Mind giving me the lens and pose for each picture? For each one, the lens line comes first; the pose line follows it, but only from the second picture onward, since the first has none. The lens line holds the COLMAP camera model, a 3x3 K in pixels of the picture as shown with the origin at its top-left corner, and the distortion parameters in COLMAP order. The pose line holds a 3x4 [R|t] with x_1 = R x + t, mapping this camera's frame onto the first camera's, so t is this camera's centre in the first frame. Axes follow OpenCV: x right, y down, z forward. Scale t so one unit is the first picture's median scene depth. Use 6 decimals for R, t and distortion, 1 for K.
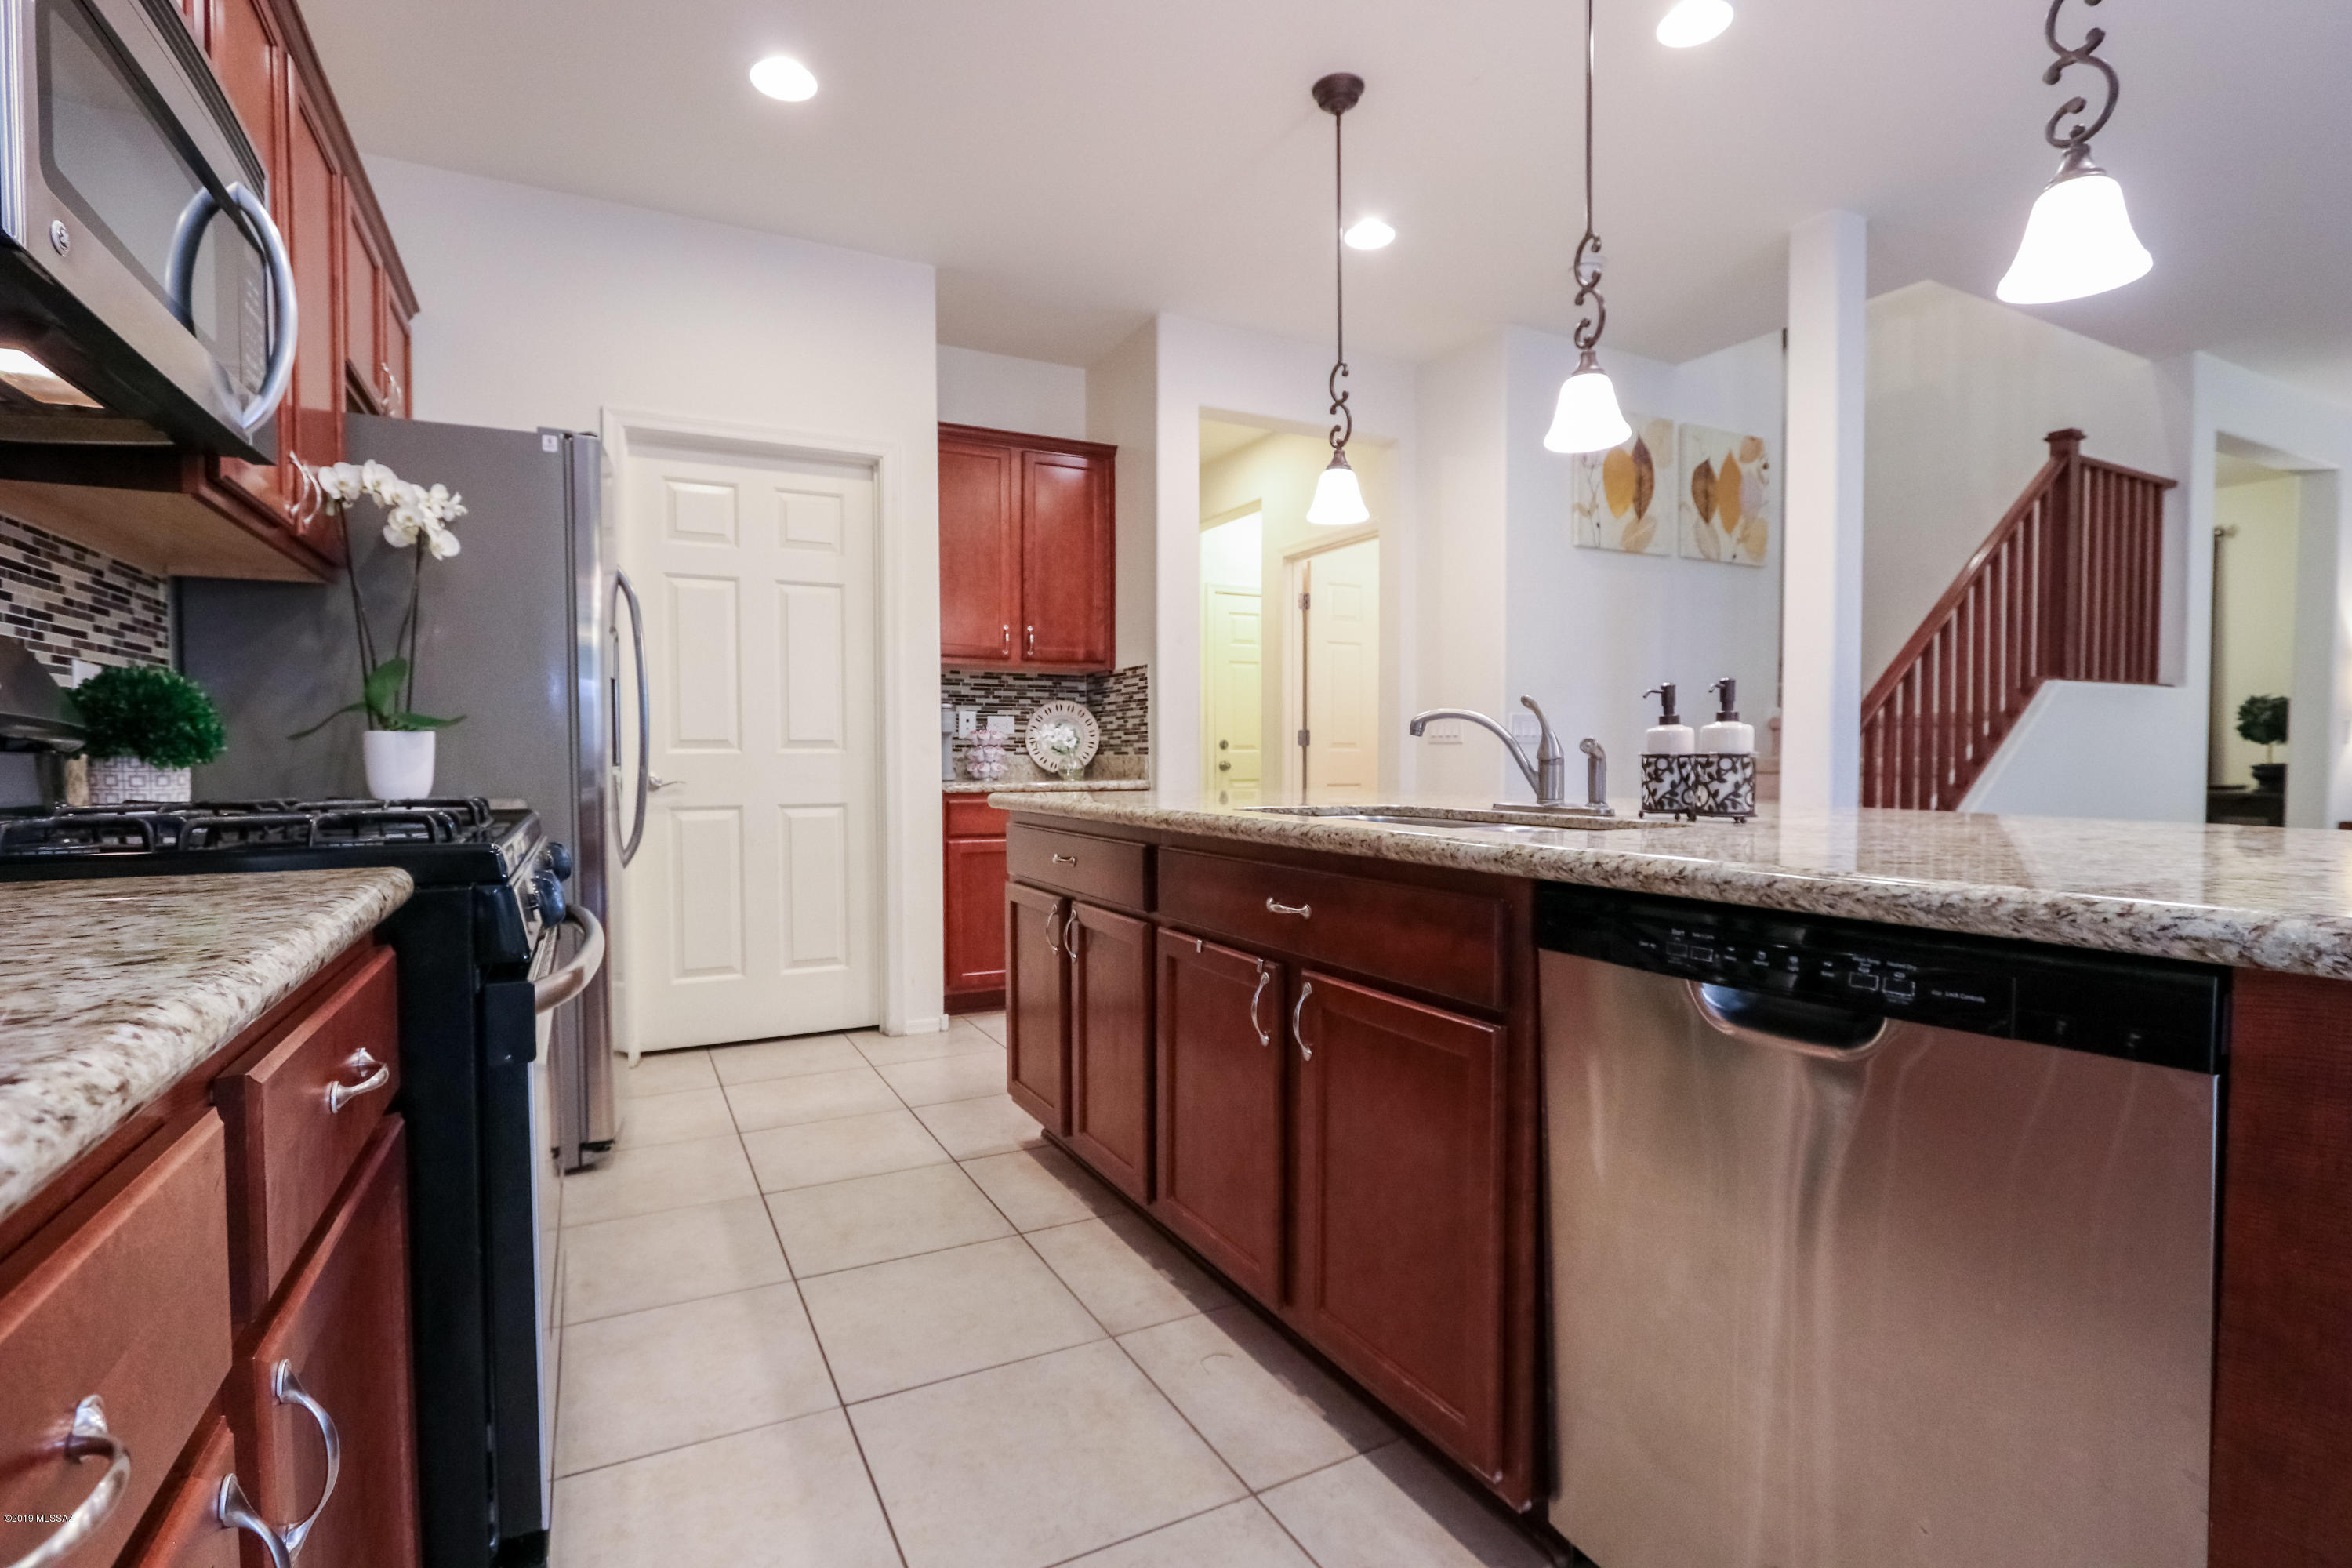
lens RADIAL K [[1086.4, 0, 1159.6], [0, 1086.4, 791.8], [0, 0, 1]] dist [-0.017004, 0.001244]
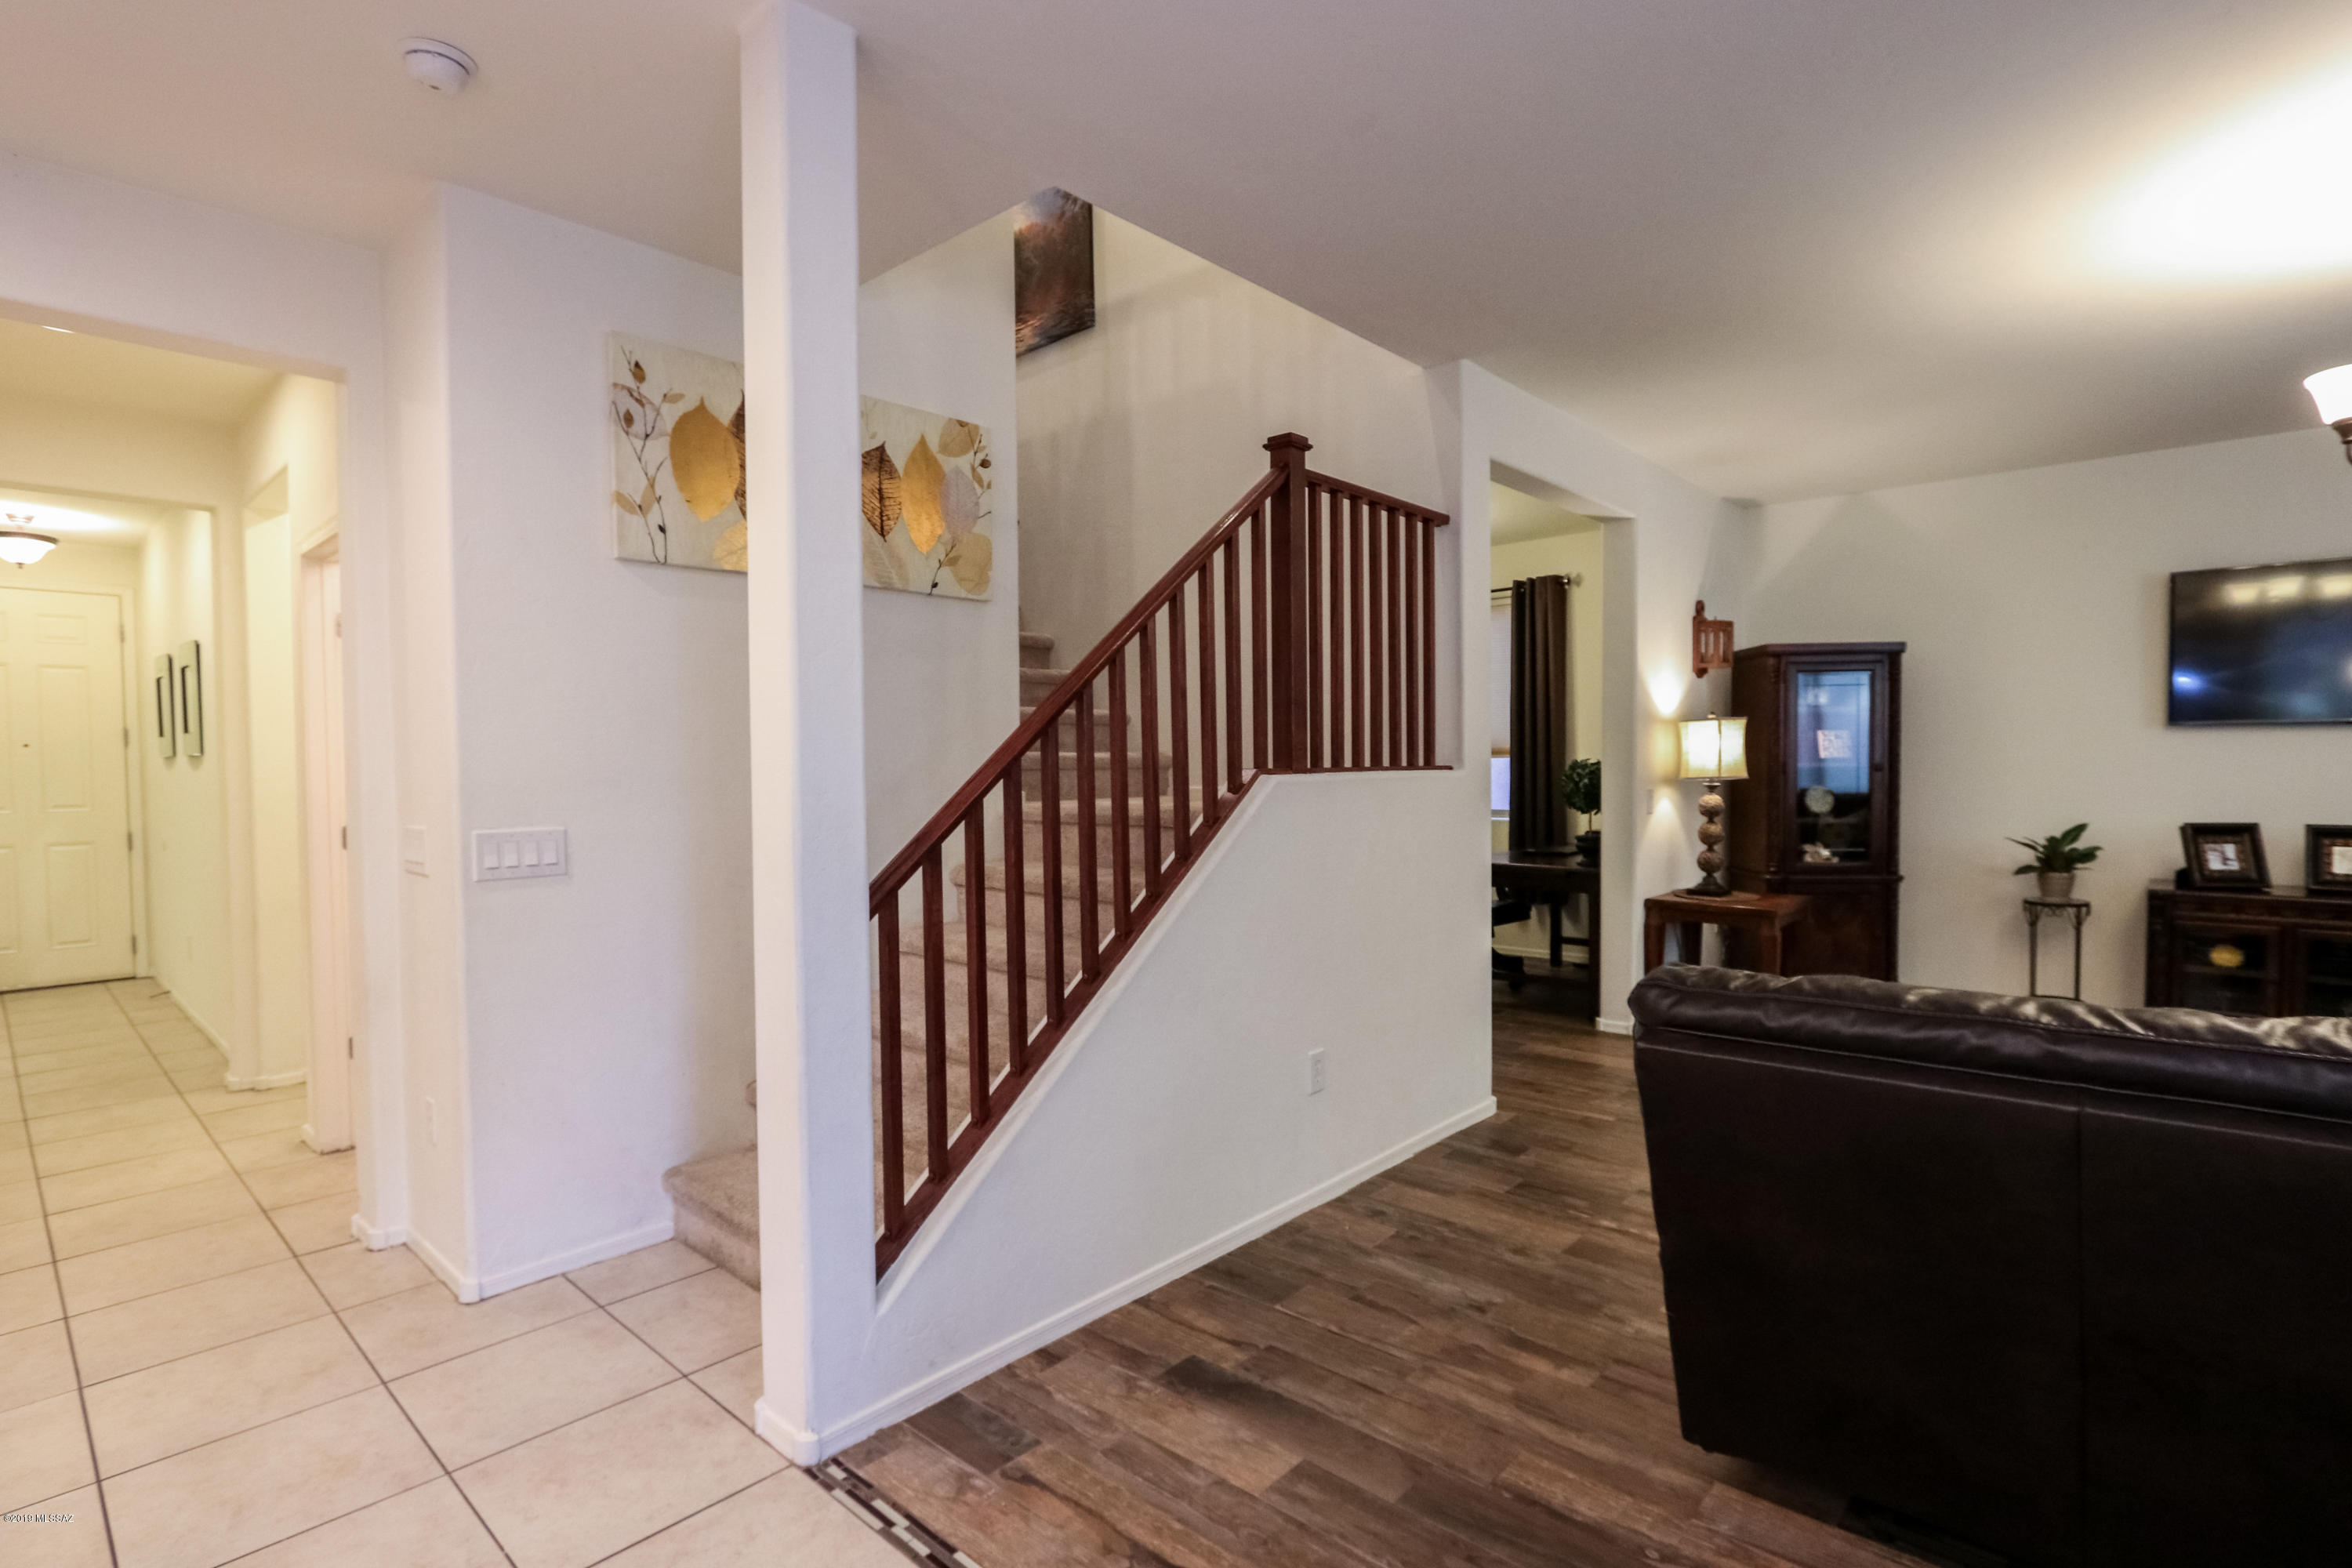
lens RADIAL K [[1105.9, 0, 1129.4], [0, 1105.9, 788.5], [0, 0, 1]] dist [-0.048745, 0.000041]
pose [[0.941765, -0.014712, 0.335951, 0.576701], [0.019370, 0.999757, -0.010518, -0.105222], [-0.335715, 0.016412, 0.941821, 0.393001]]
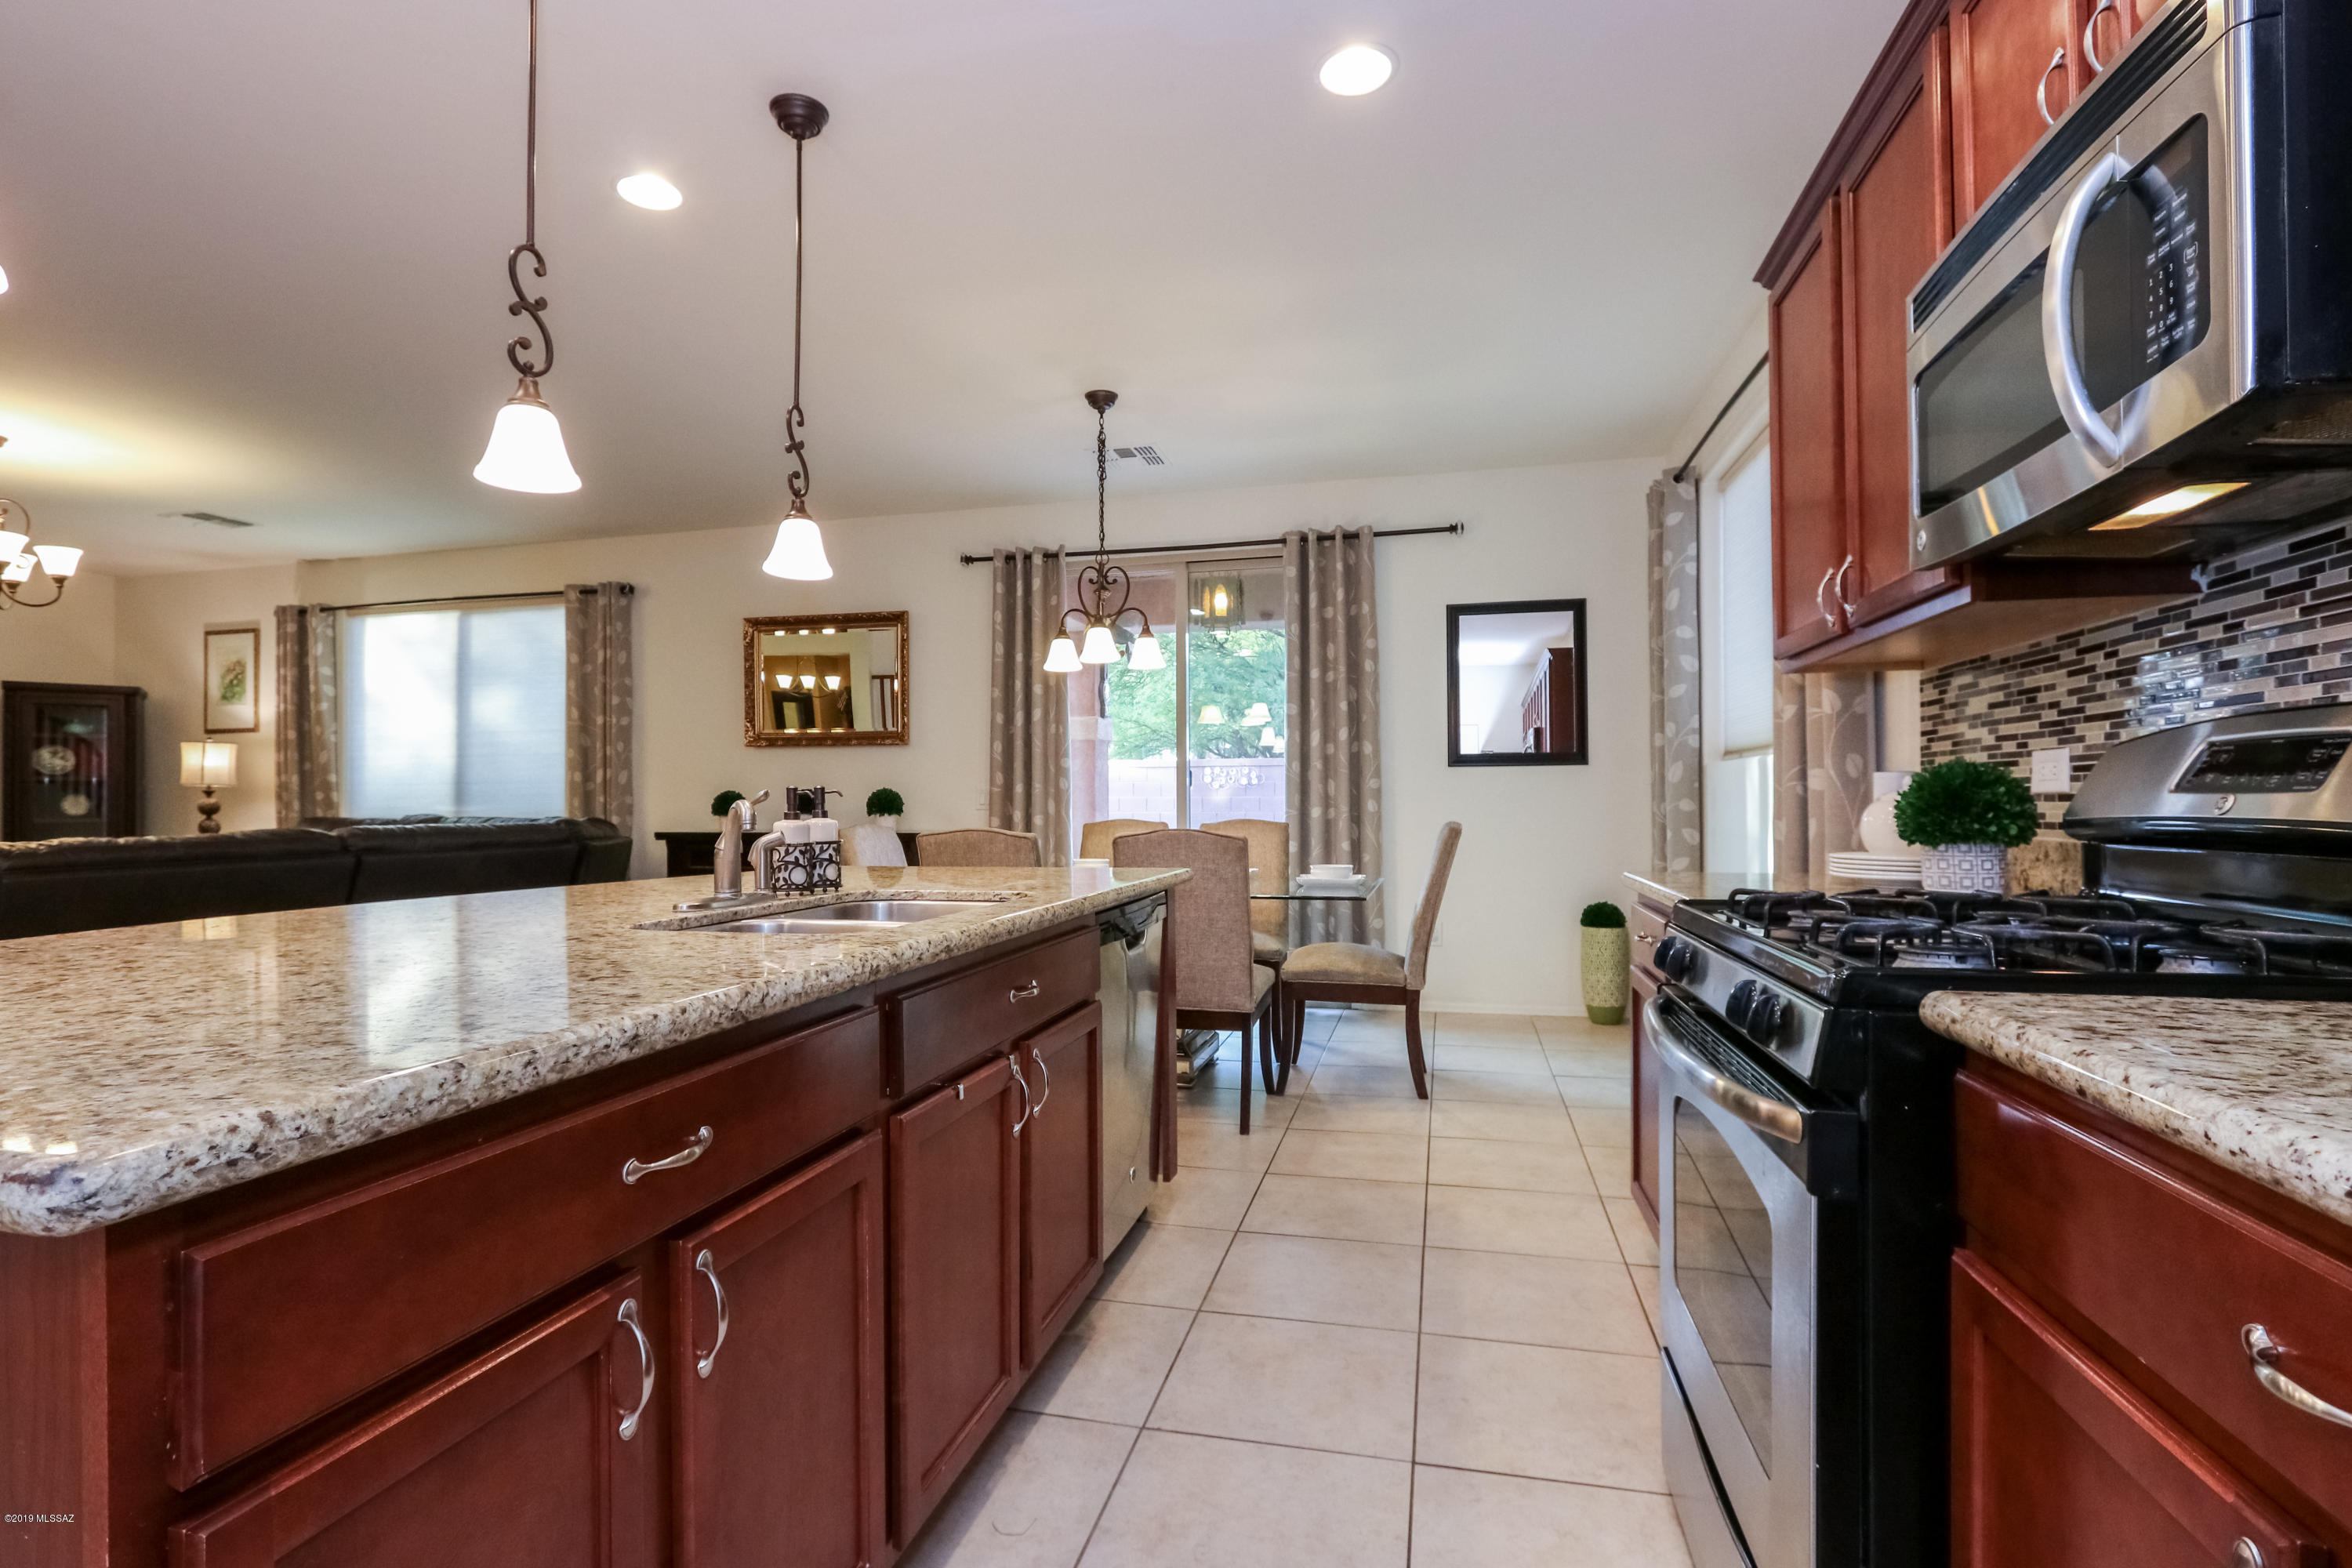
lens RADIAL K [[1124.9, 0, 1152.5], [0, 1124.9, 790.1], [0, 0, 1]] dist [-0.021274, 0.000268]
pose [[-0.743581, 0.013768, 0.668504, -0.323744], [0.029976, 0.999469, 0.012758, -0.046146], [-0.667974, 0.029526, -0.743599, 0.780843]]
